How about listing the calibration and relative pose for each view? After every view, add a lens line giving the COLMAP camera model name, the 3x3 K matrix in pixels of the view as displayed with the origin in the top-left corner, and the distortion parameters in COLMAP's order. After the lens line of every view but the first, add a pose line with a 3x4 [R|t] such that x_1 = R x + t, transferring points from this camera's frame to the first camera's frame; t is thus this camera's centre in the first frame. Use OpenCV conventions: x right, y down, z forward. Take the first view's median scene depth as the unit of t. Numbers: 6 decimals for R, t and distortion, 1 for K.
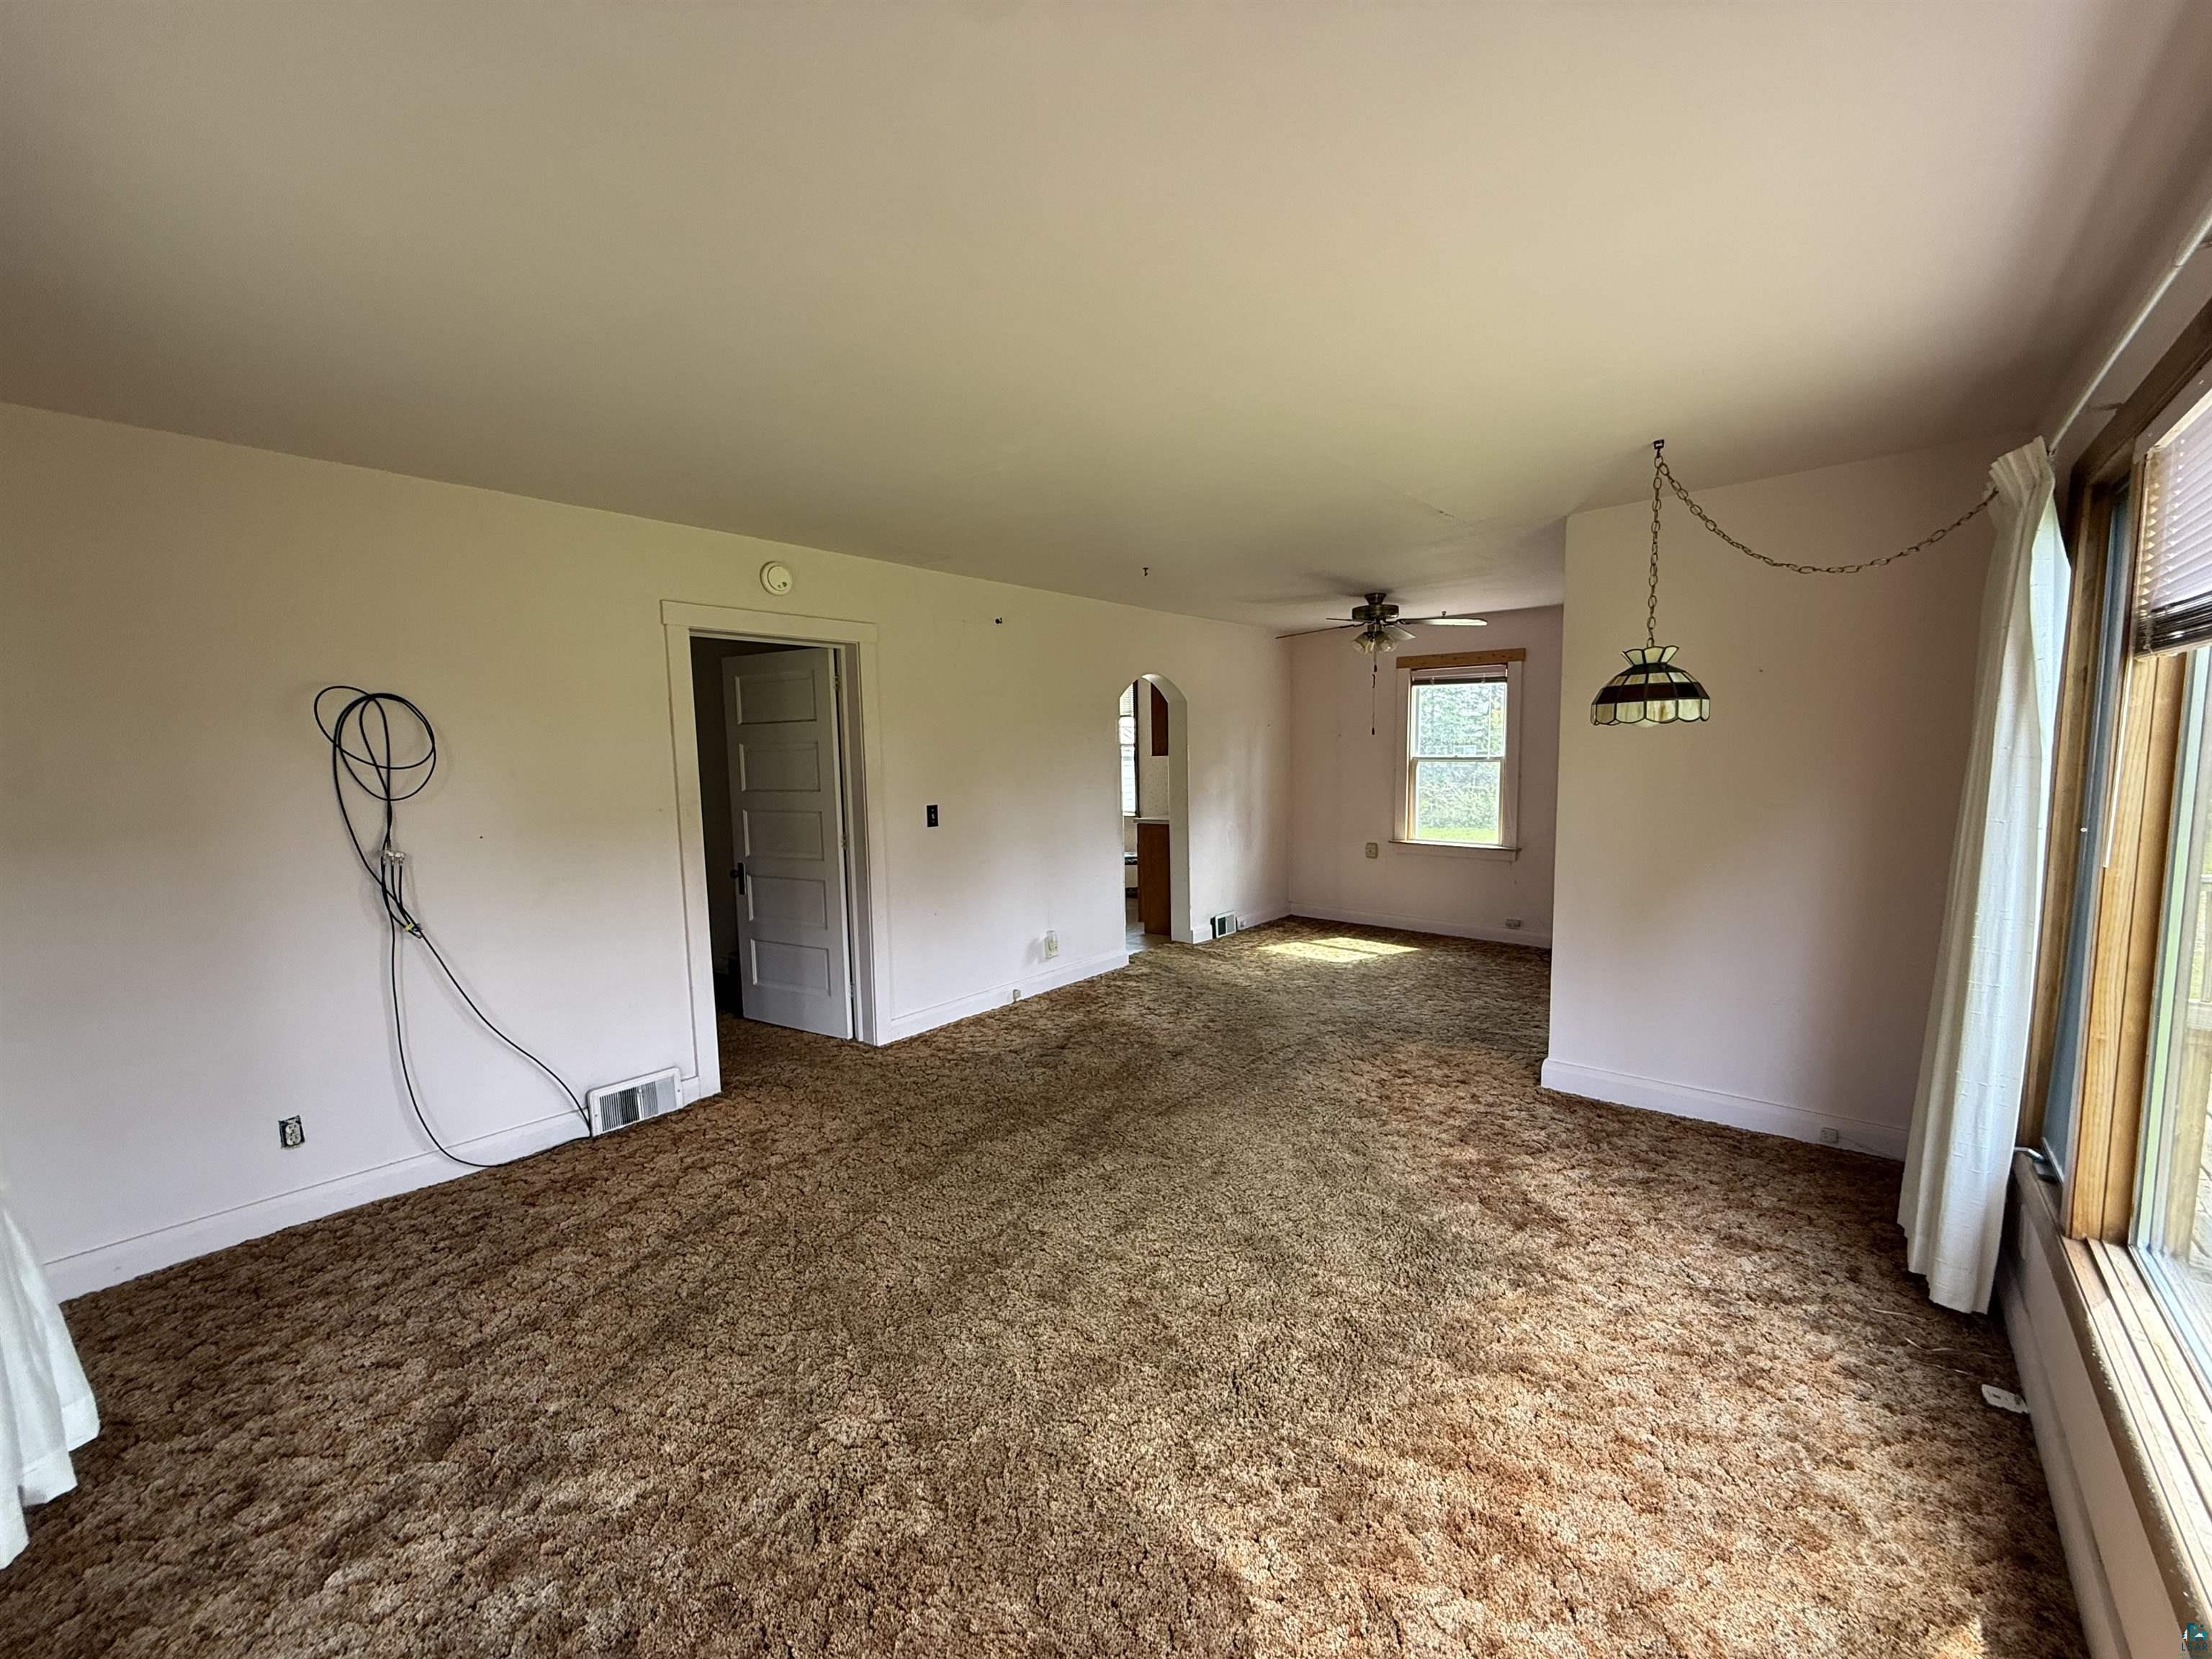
lens RADIAL K [[884.5, 0, 1098.2], [0, 884.5, 833.4], [0, 0, 1]] dist [0.001457, 0.000186]
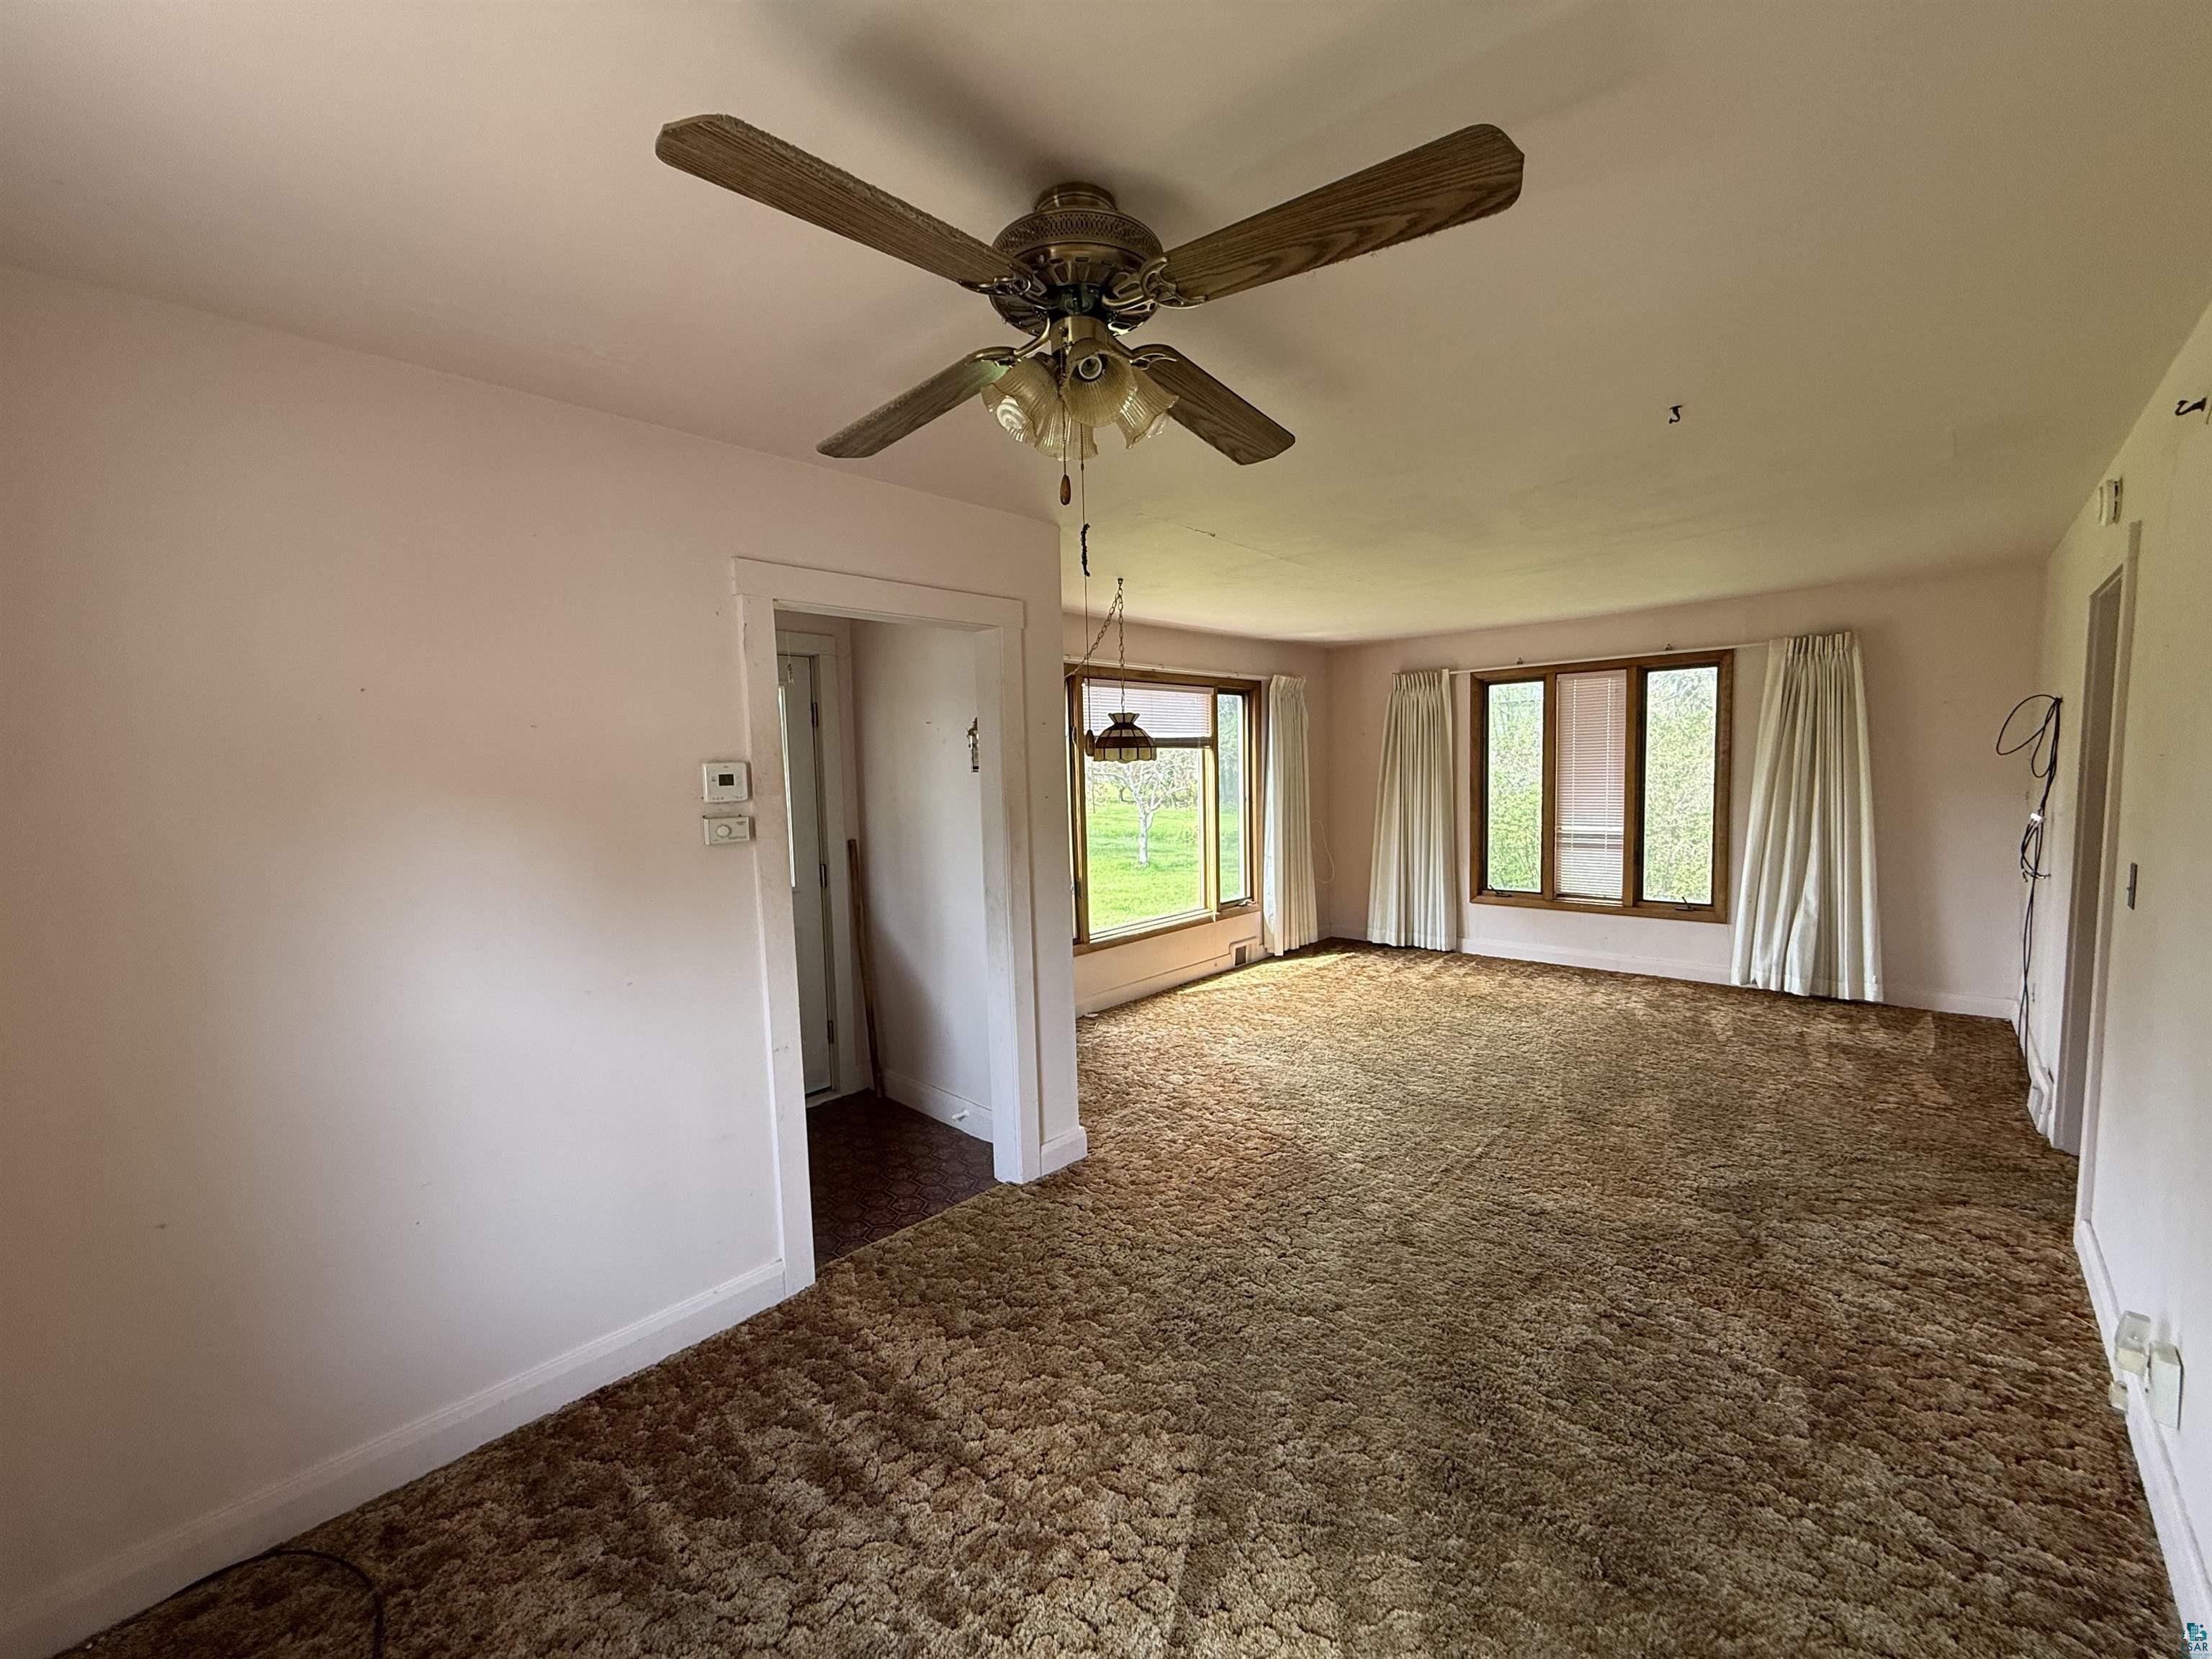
lens RADIAL K [[884.5, 0, 1098.2], [0, 884.5, 833.4], [0, 0, 1]] dist [0.001457, 0.000186]
pose [[-0.997304, 0.035009, 0.064487, 0.347027], [0.045663, 0.984045, 0.171962, -0.157661], [-0.057438, 0.174443, -0.982991, 1.505330]]
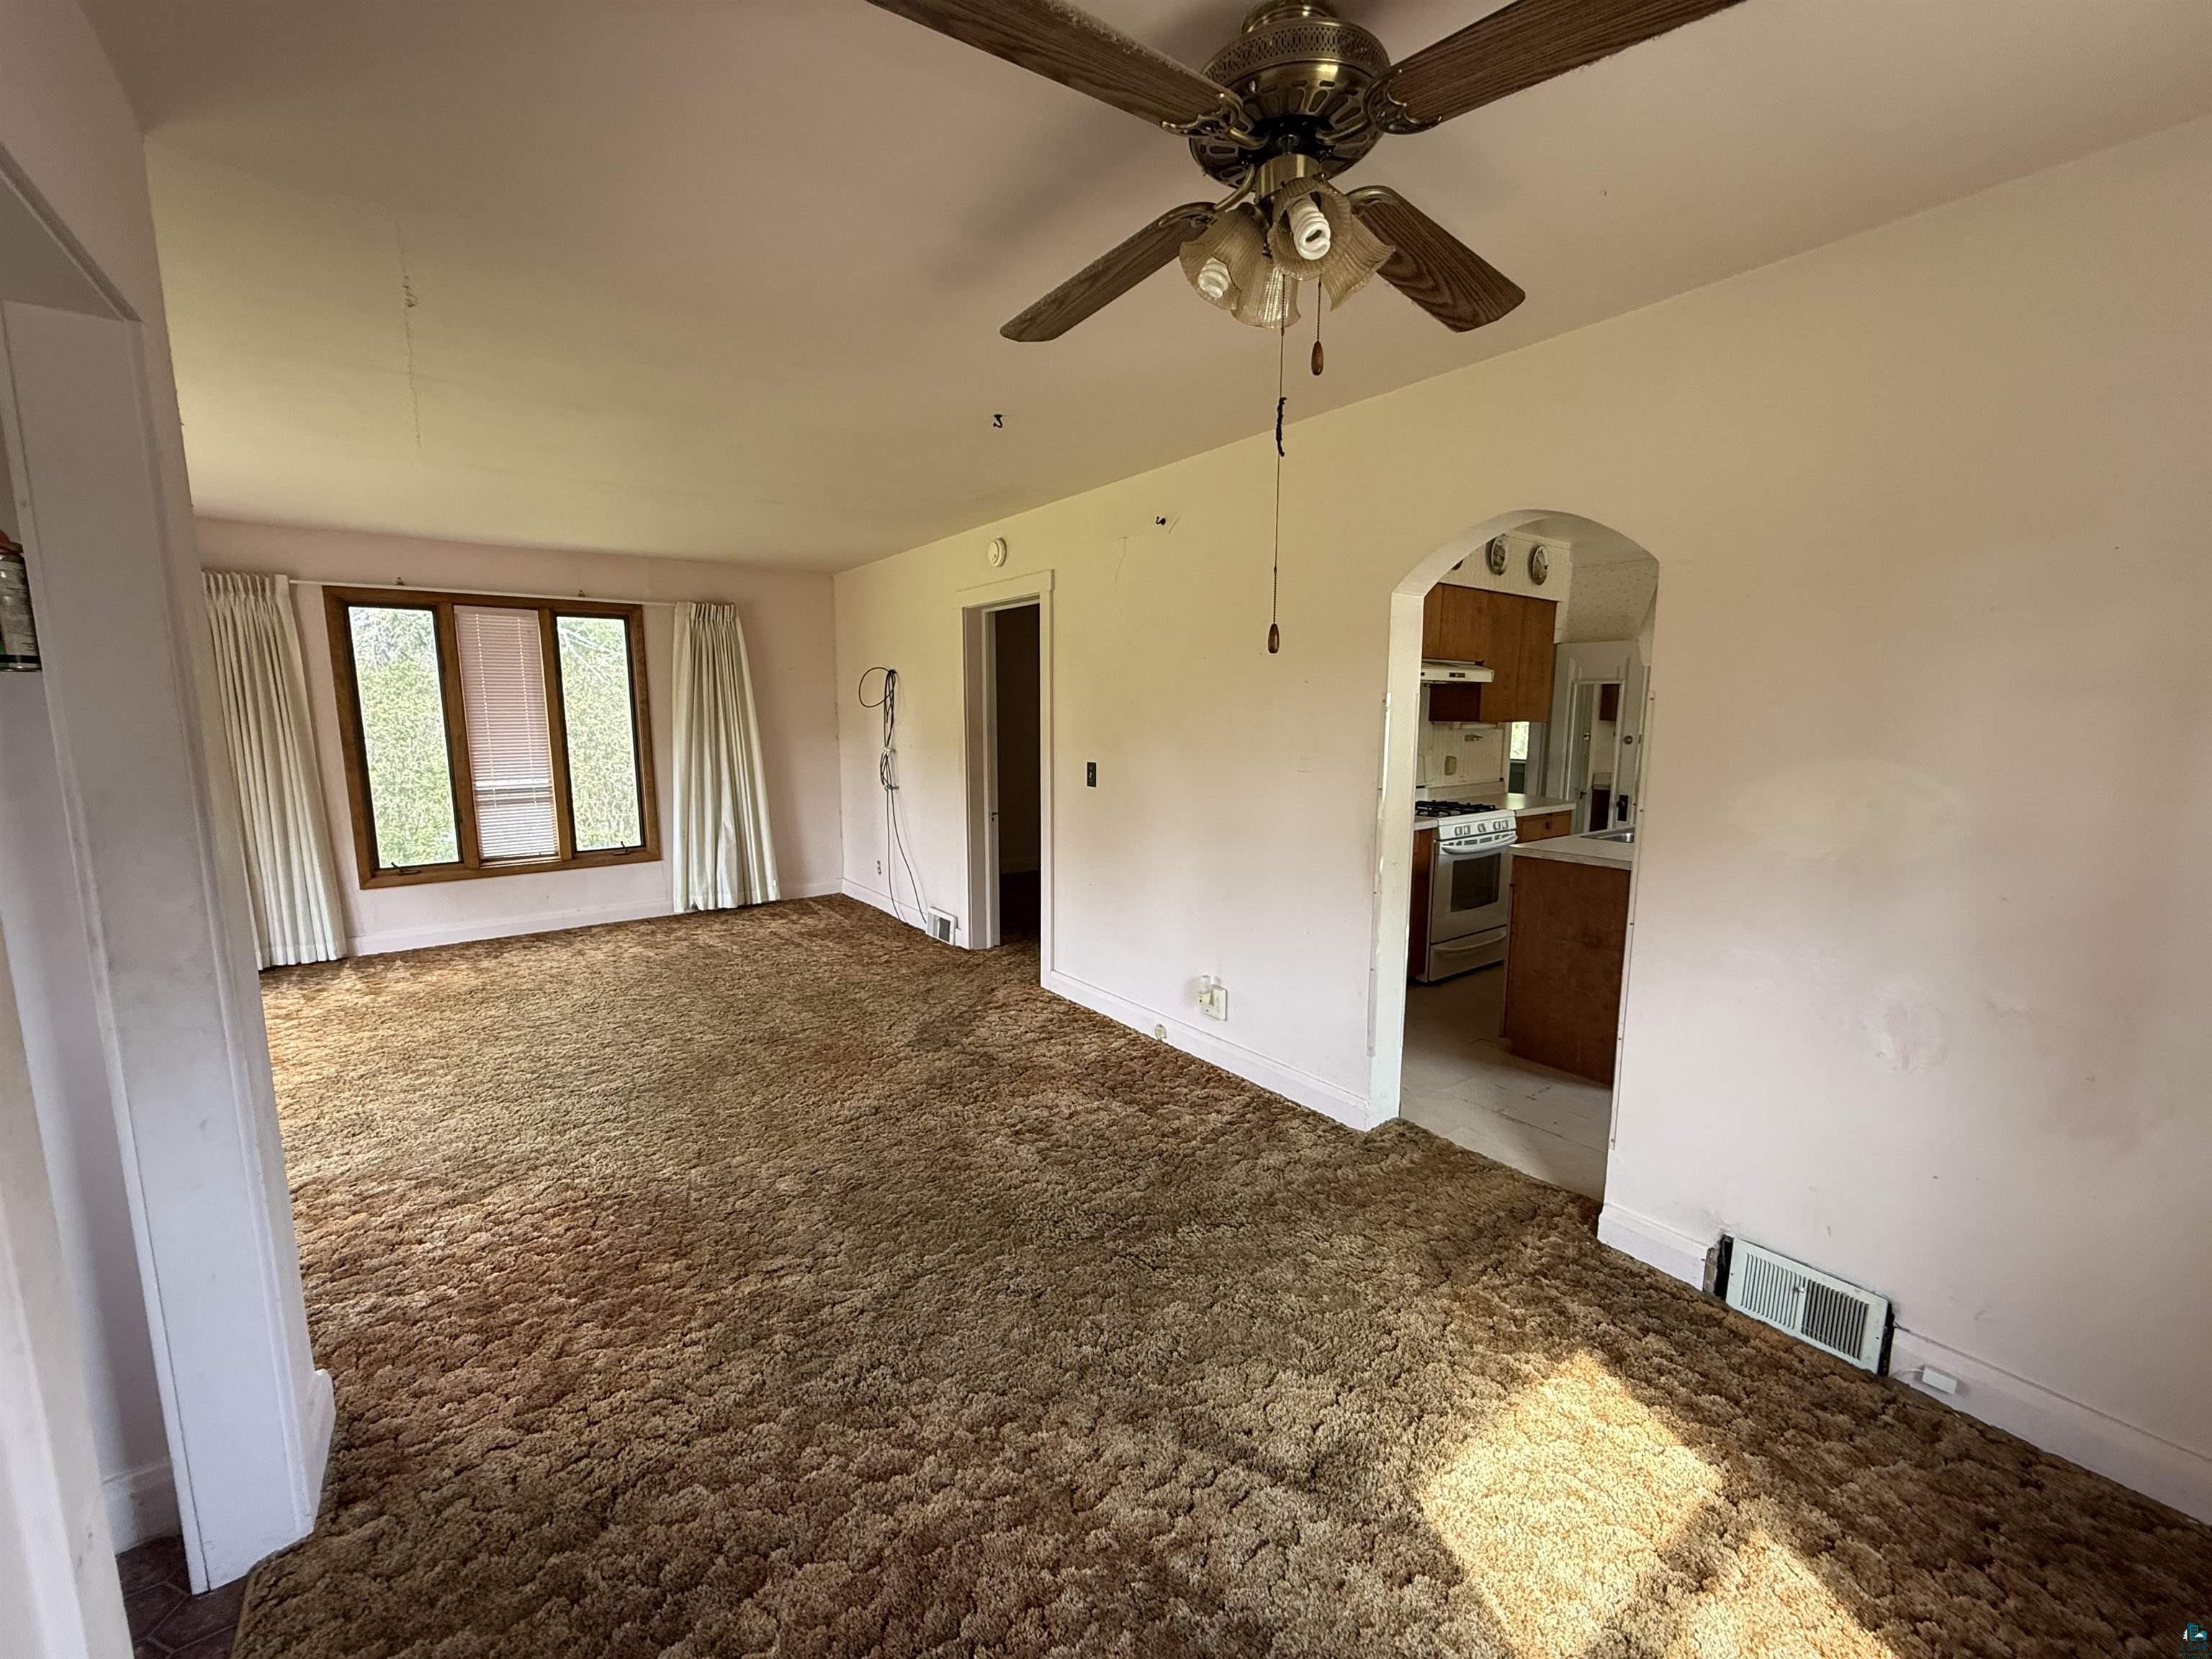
lens RADIAL K [[884.5, 0, 1098.2], [0, 884.5, 833.4], [0, 0, 1]] dist [0.001457, 0.000186]
pose [[-0.234345, 0.150642, -0.960411, 0.674154], [-0.088603, 0.980500, 0.175412, -0.118318], [0.968107, 0.126202, -0.216428, 1.206625]]
